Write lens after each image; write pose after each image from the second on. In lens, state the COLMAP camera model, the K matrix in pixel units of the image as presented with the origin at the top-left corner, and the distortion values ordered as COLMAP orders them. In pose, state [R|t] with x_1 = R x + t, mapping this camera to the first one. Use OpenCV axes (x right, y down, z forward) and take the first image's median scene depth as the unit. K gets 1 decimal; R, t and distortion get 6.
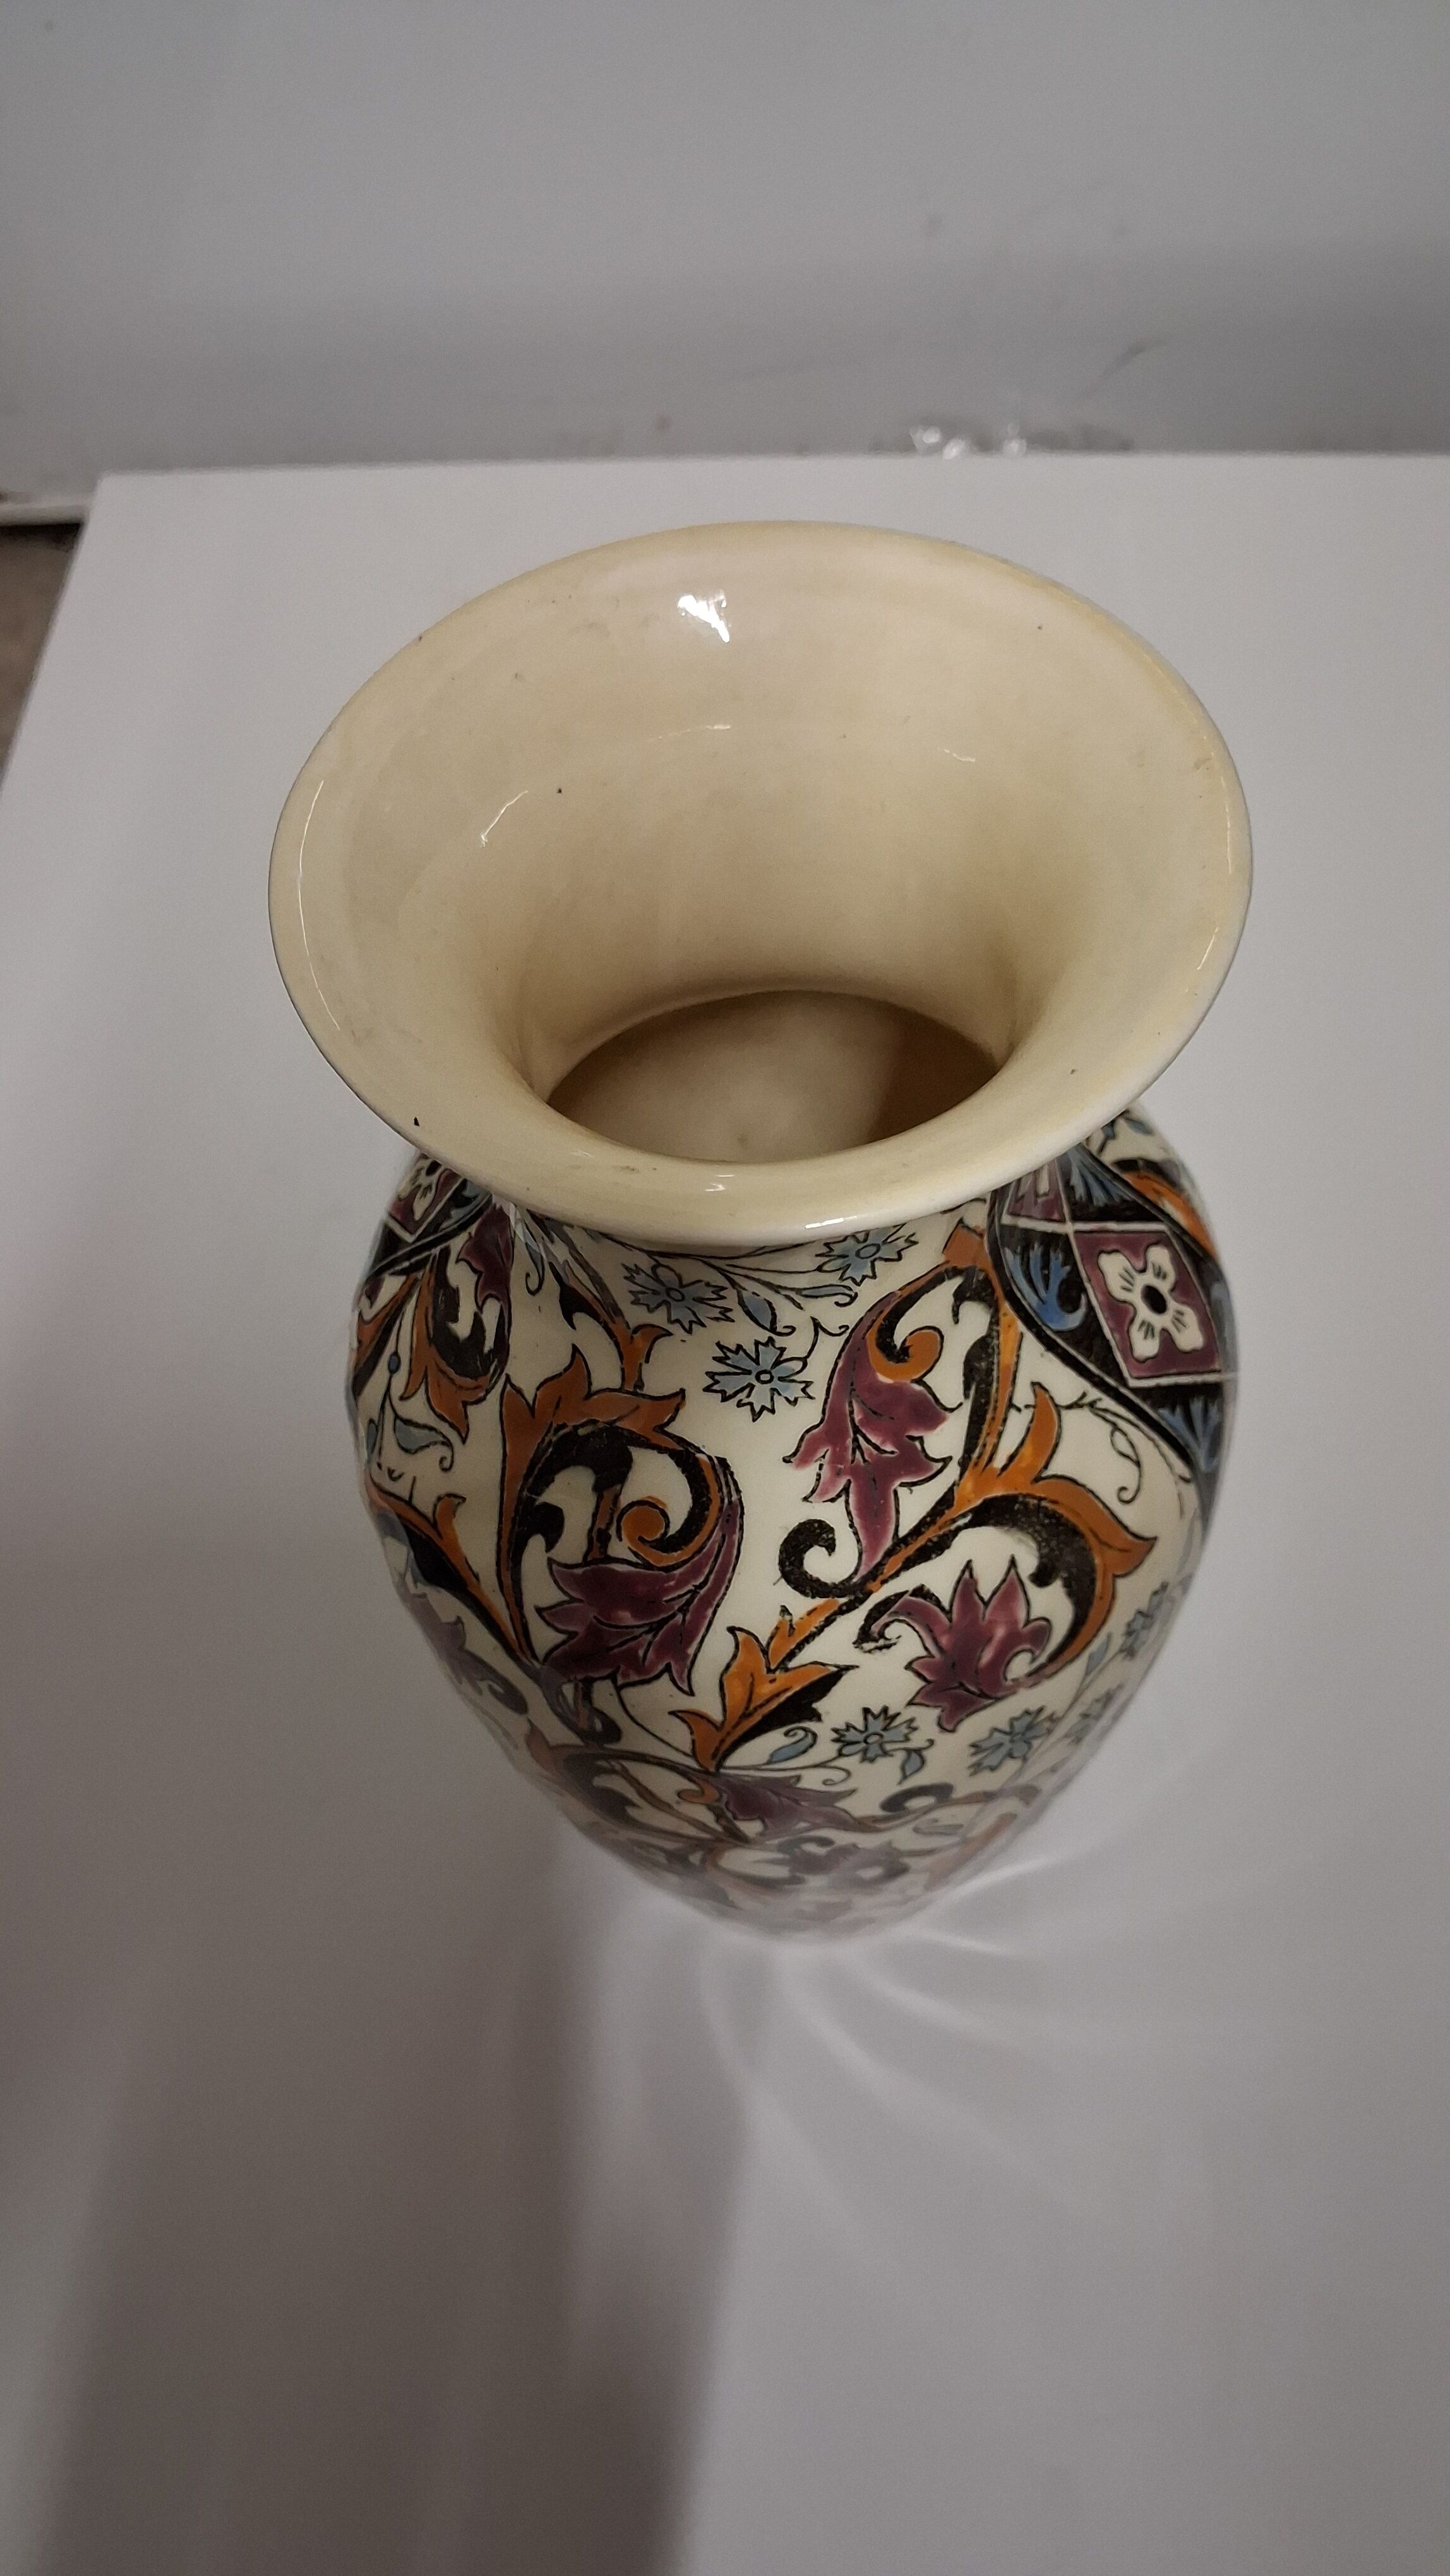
lens RADIAL K [[2019.2, 0, 725.0], [0, 2019.2, 1288.0], [0, 0, 1]] dist [0.125213, -0.004335]
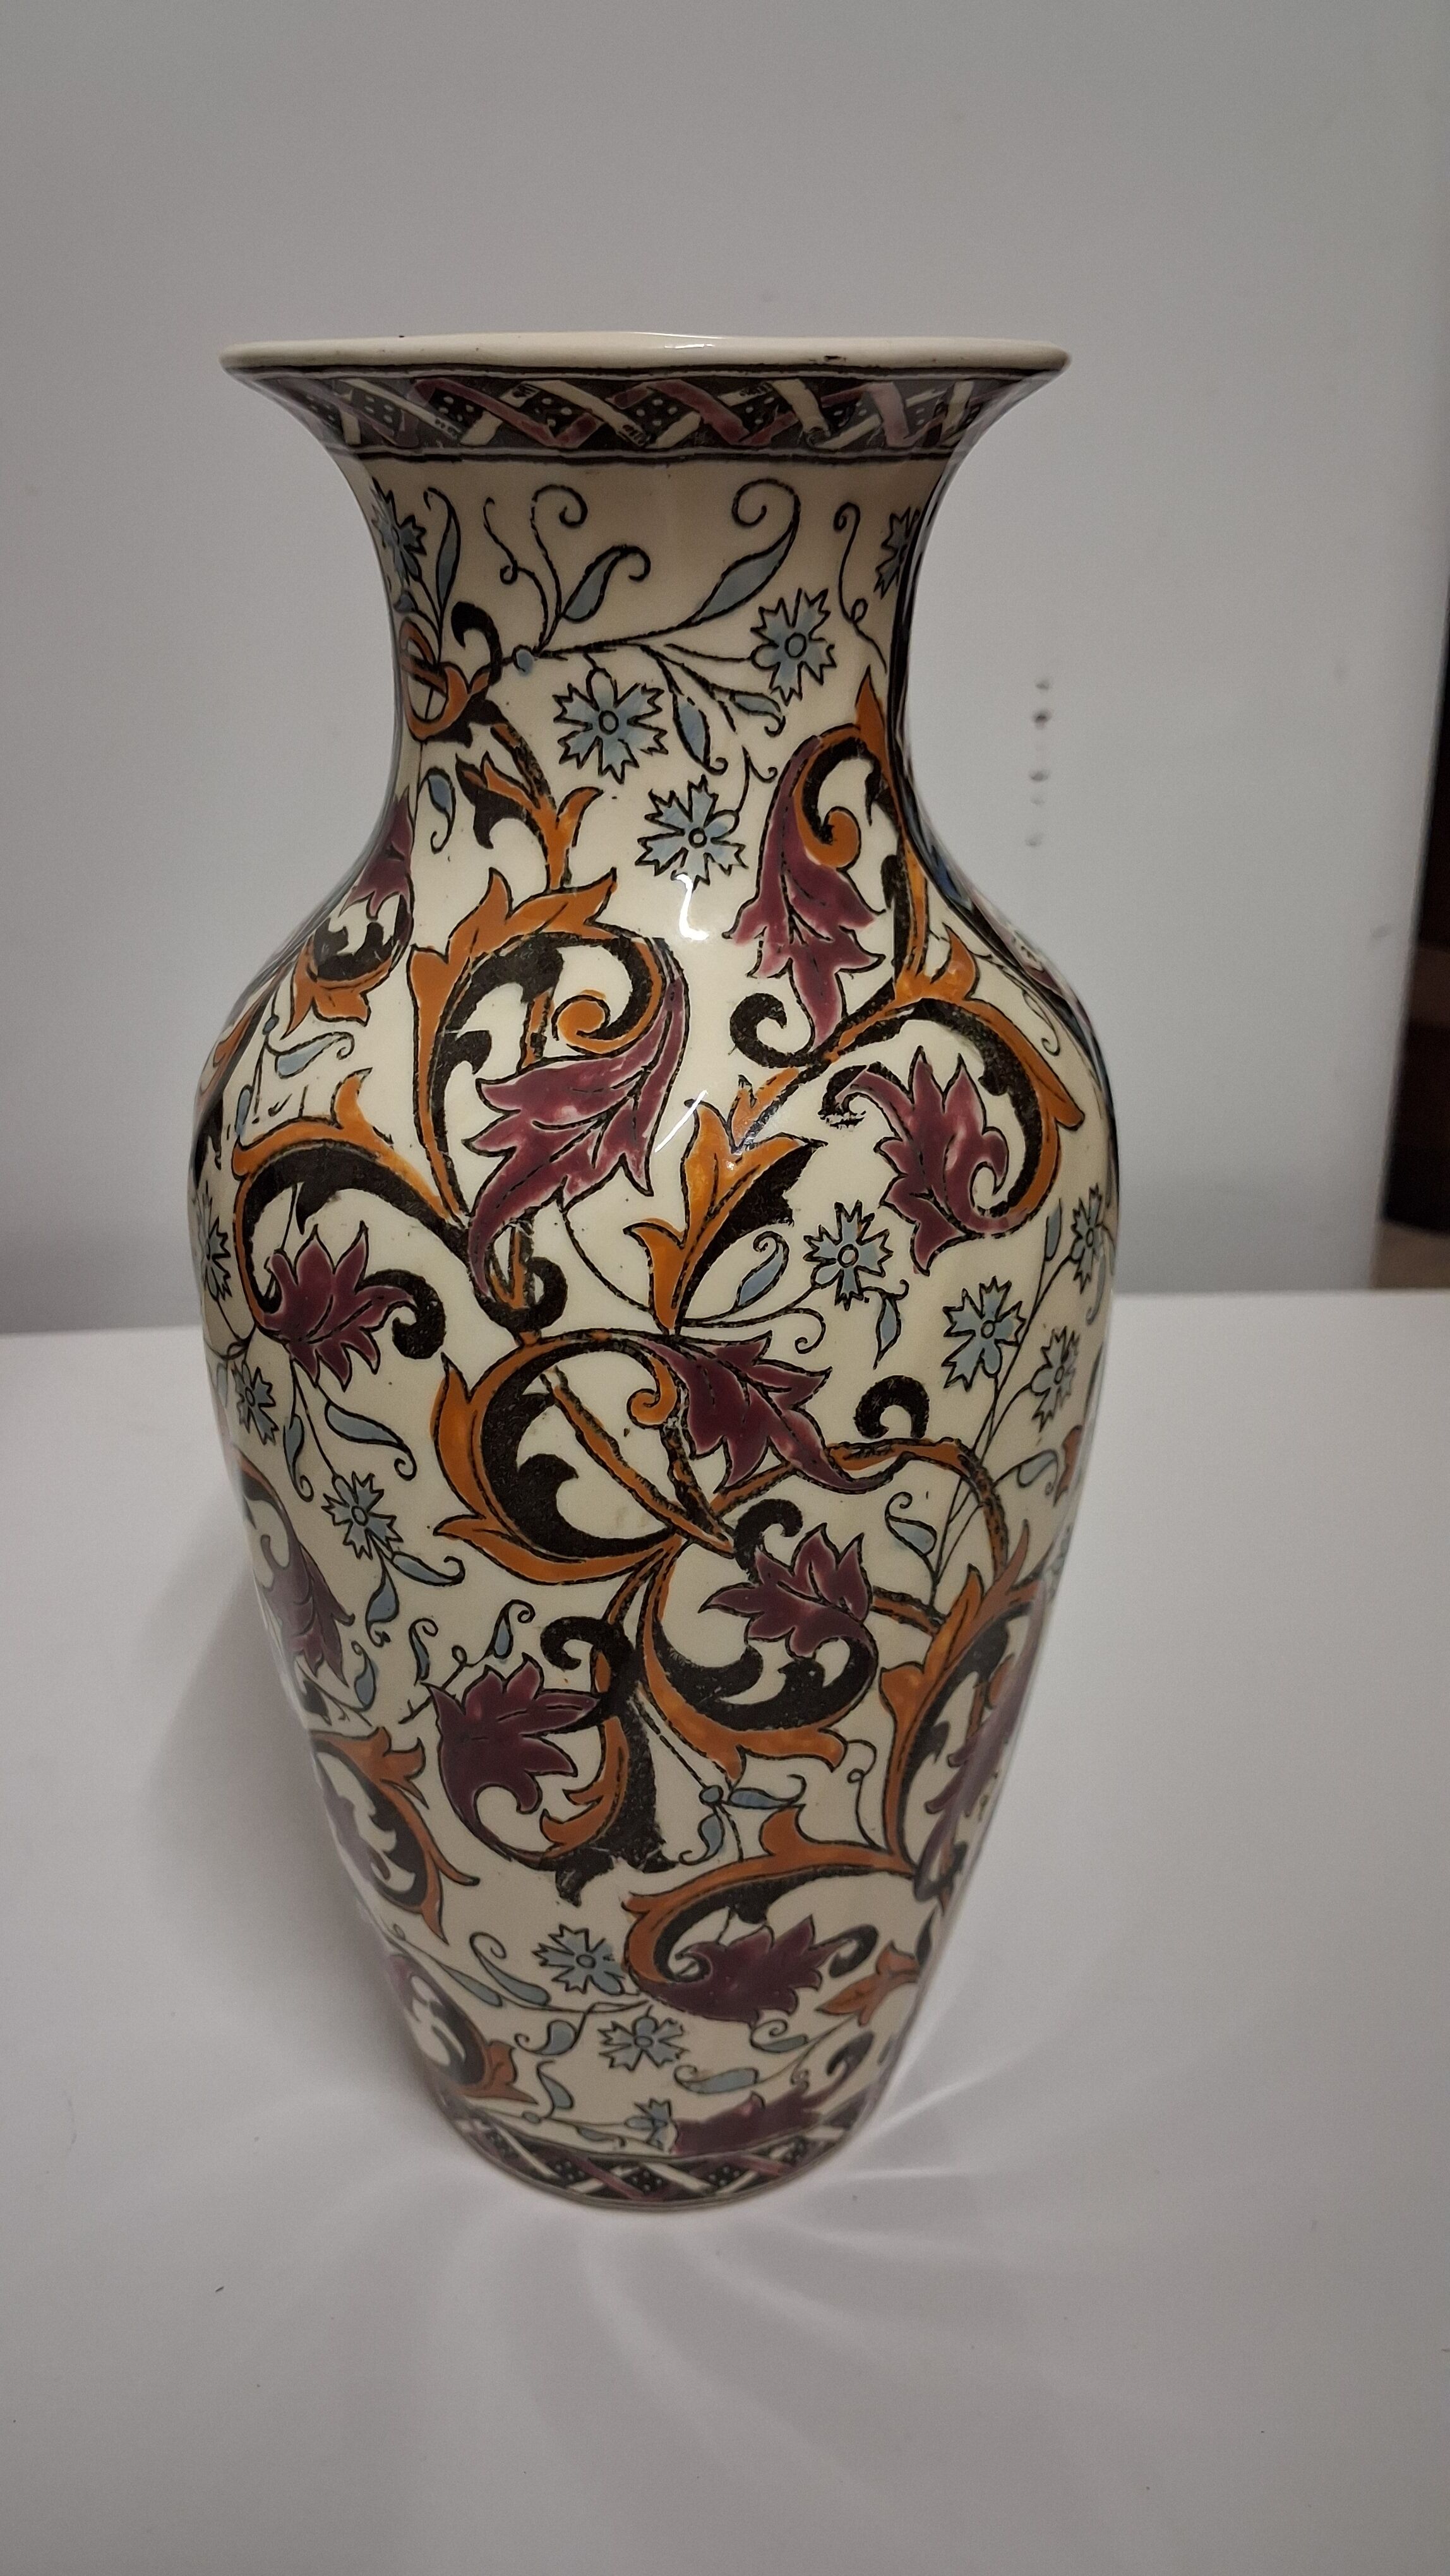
lens RADIAL K [[2019.2, 0, 725.0], [0, 2019.2, 1288.0], [0, 0, 1]] dist [0.125213, -0.004335]
pose [[0.974953, -0.031691, 0.220140, -0.186082], [0.145473, 0.839573, -0.523407, 0.723112], [-0.168237, 0.542322, 0.823155, 0.285488]]
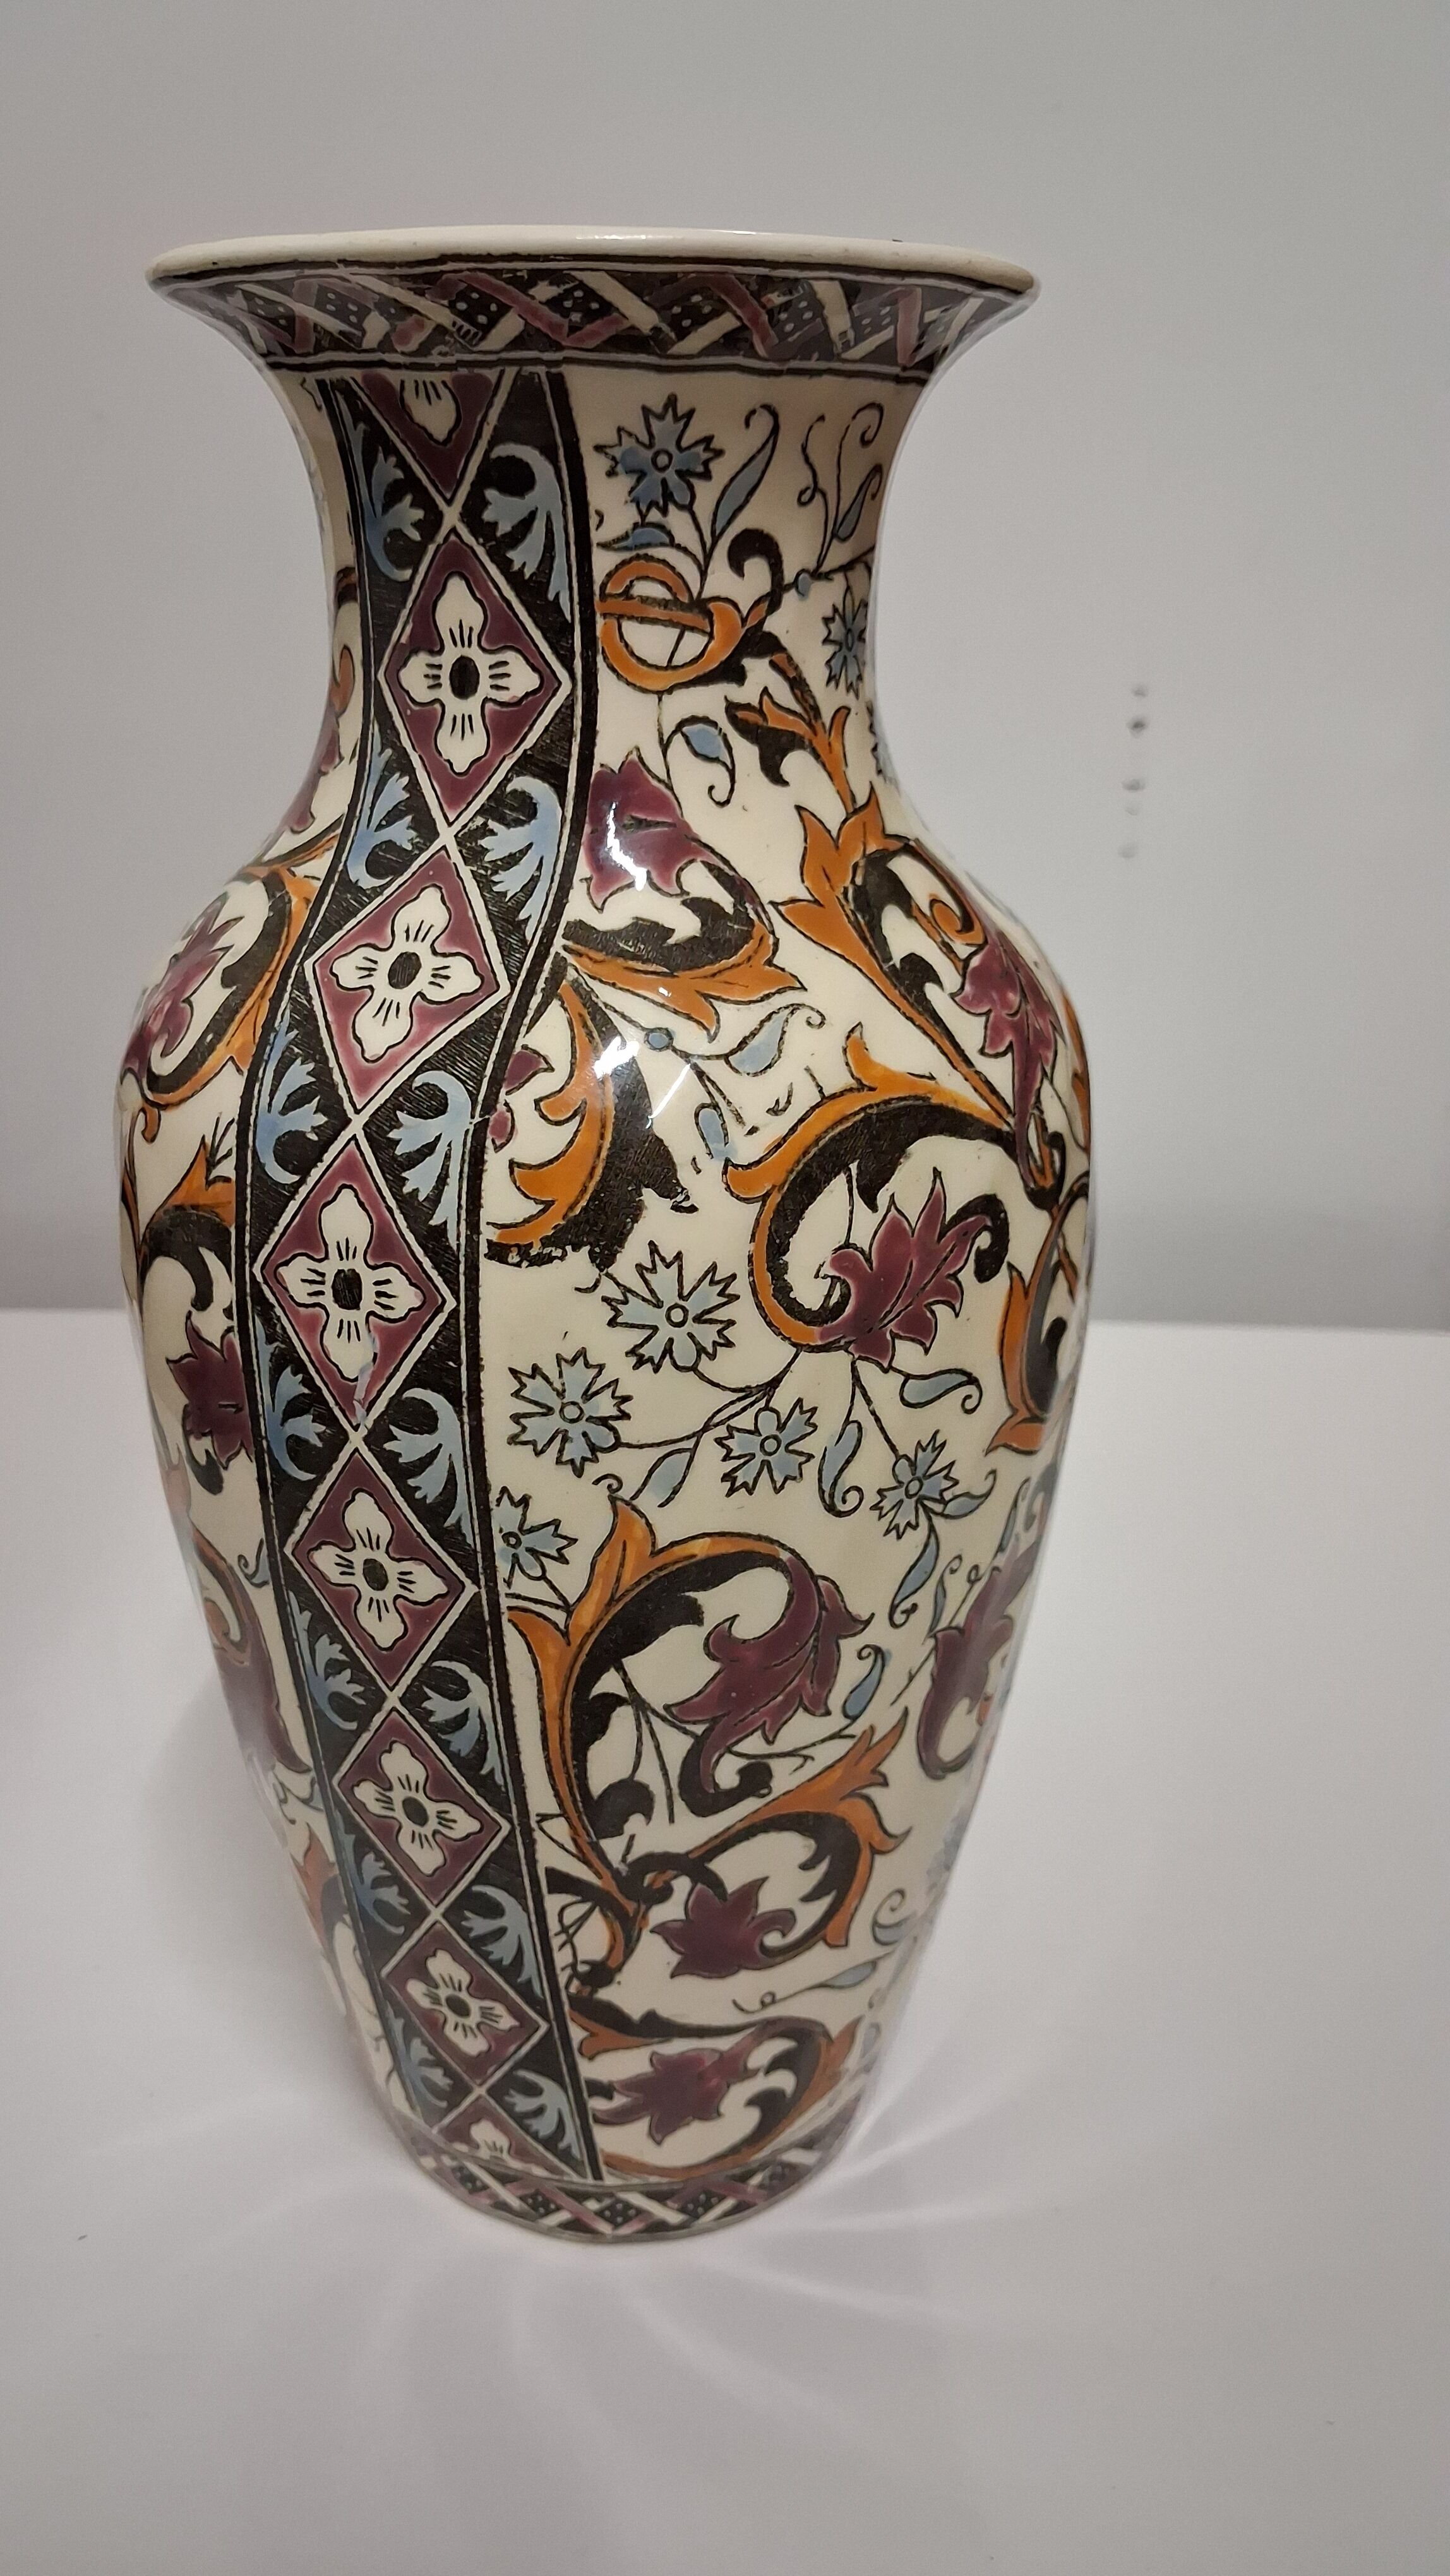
lens RADIAL K [[2085.2, 0, 729.2], [0, 2085.2, 1445.4], [0, 0, 1]] dist [0.001767, -0.001175]
pose [[0.140170, -0.371095, 0.917955, -1.073855], [0.809736, 0.576503, 0.109414, 0.068084], [-0.569806, 0.727965, 0.381297, 0.862548]]
